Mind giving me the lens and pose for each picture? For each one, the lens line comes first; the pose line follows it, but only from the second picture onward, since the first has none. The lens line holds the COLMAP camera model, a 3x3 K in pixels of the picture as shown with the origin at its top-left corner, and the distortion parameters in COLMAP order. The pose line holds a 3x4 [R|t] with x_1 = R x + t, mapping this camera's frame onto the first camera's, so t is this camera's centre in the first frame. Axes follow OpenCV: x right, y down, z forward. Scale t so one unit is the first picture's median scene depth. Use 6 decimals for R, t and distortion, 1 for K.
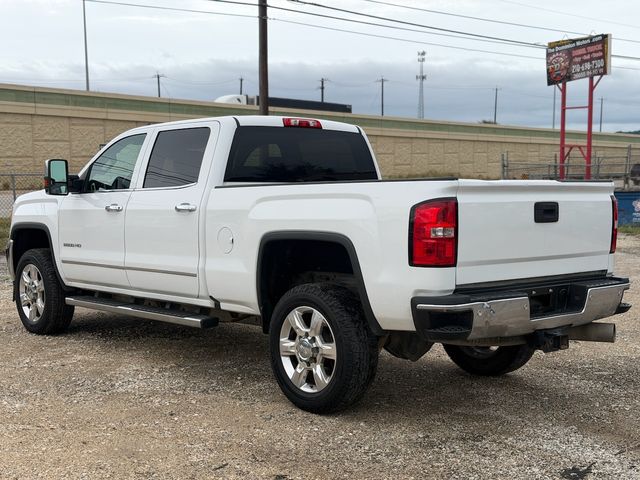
lens RADIAL K [[889.8, 0, 320.0], [0, 889.8, 240.0], [0, 0, 1]] dist [0.135381, -0.104777]
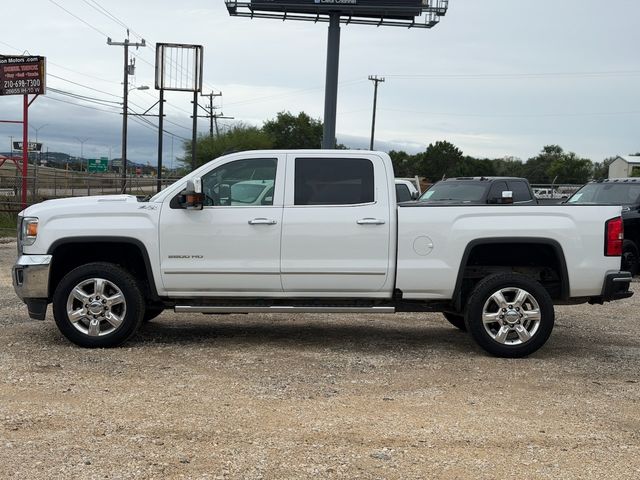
lens RADIAL K [[889.8, 0, 320.0], [0, 889.8, 240.0], [0, 0, 1]] dist [0.135381, -0.104777]
pose [[0.666627, -0.018314, 0.745166, -0.410070], [0.026351, 0.999652, 0.000994, -0.004652], [-0.744925, 0.018973, 0.666878, 0.071626]]
